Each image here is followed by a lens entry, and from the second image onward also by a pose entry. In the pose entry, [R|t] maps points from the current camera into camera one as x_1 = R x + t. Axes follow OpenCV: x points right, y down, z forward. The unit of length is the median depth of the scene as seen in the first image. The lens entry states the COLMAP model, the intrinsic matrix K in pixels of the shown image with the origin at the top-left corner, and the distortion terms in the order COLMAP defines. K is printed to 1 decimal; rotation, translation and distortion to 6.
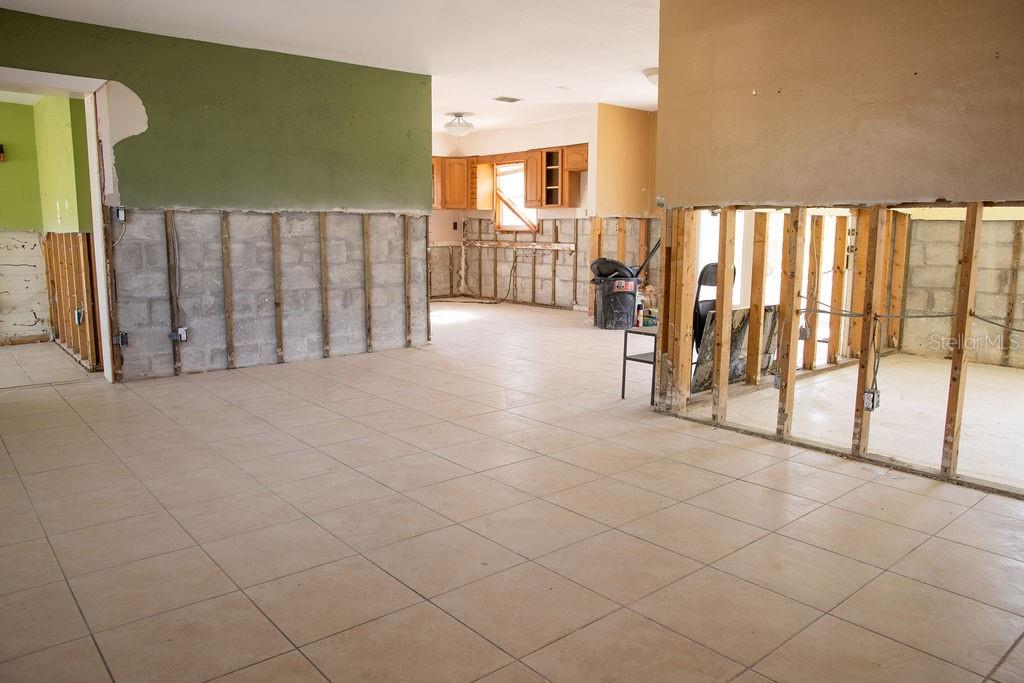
lens RADIAL K [[717.5, 0, 512.0], [0, 717.5, 341.5], [0, 0, 1]] dist [-0.109367, 0.085566]
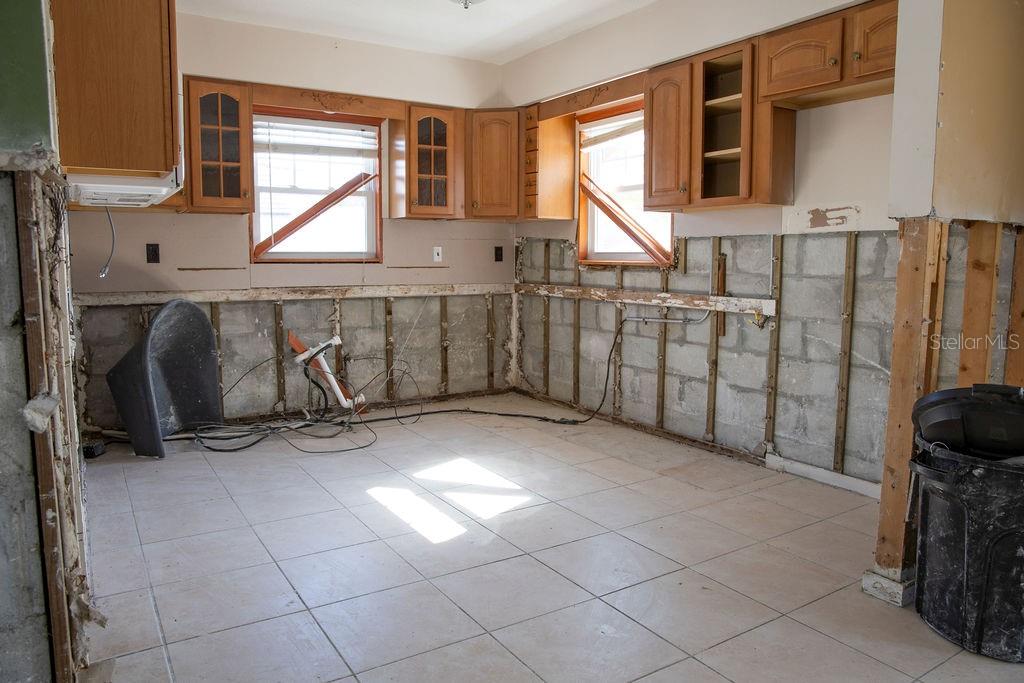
lens RADIAL K [[717.5, 0, 512.0], [0, 717.5, 341.5], [0, 0, 1]] dist [-0.109367, 0.085566]
pose [[0.990692, 0.014918, -0.135300, -0.001547], [-0.020492, 0.998994, -0.039900, -0.091150], [0.134568, 0.042302, 0.990001, 0.574073]]
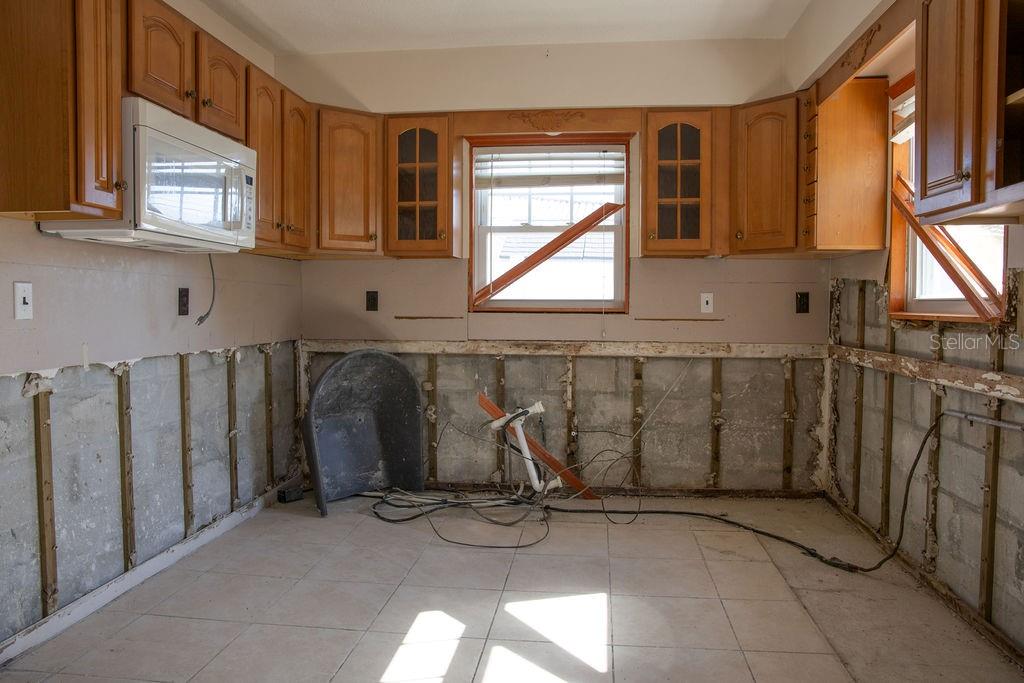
lens RADIAL K [[717.5, 0, 512.0], [0, 717.5, 341.5], [0, 0, 1]] dist [-0.109367, 0.085566]
pose [[0.683512, 0.034385, -0.729129, 0.090564], [-0.114728, 0.991535, -0.060790, -0.117882], [0.720867, 0.125202, 0.681671, 0.742790]]
